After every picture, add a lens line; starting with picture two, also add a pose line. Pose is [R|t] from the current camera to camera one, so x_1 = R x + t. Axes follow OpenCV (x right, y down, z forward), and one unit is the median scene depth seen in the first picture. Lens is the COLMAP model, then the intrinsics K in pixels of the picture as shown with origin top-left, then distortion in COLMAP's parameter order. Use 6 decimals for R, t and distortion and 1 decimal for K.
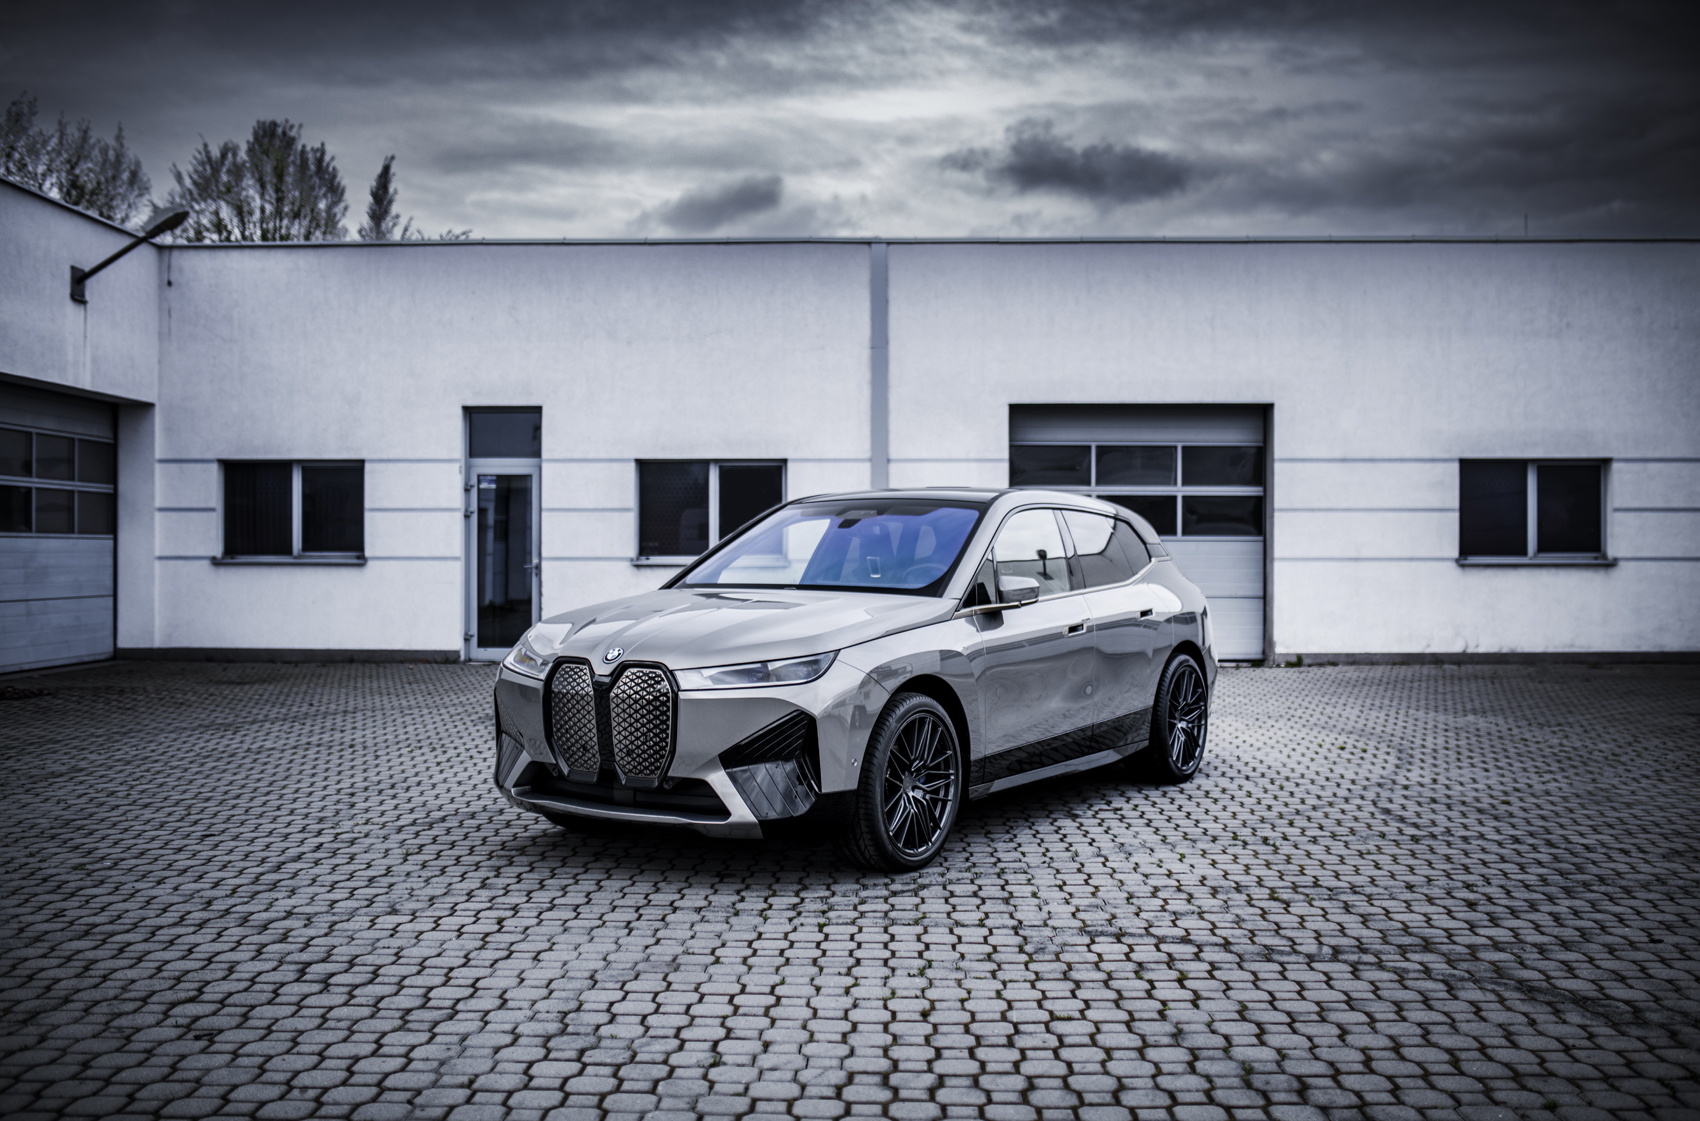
lens RADIAL K [[1714.0, 0, 852.9], [0, 1714.0, 560.3], [0, 0, 1]] dist [-0.046871, 0.000000]
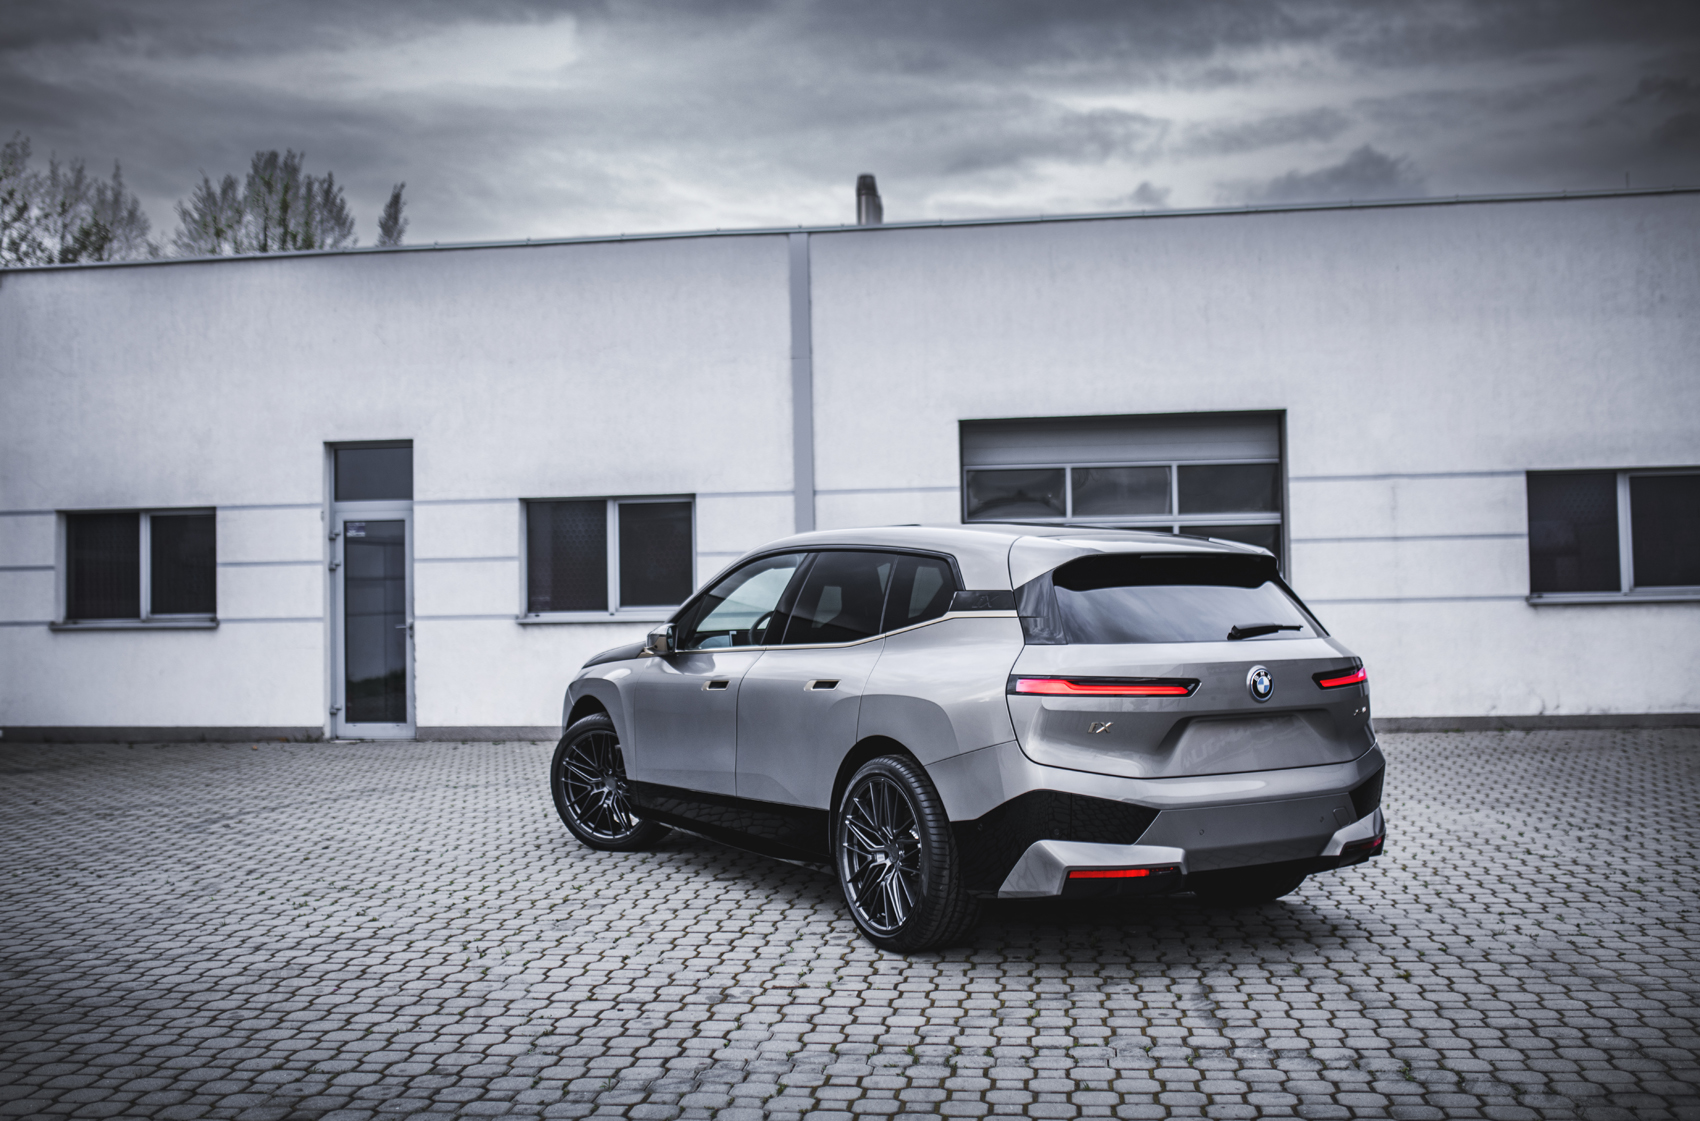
lens RADIAL K [[1714.0, 0, 844.0], [0, 1714.0, 528.5], [0, 0, 1]] dist [-0.046871, 0.000000]
pose [[0.994071, -0.023588, -0.106144, 0.122283], [0.019186, 0.998920, -0.042305, -0.005265], [0.107027, 0.040018, 0.993450, 0.176929]]
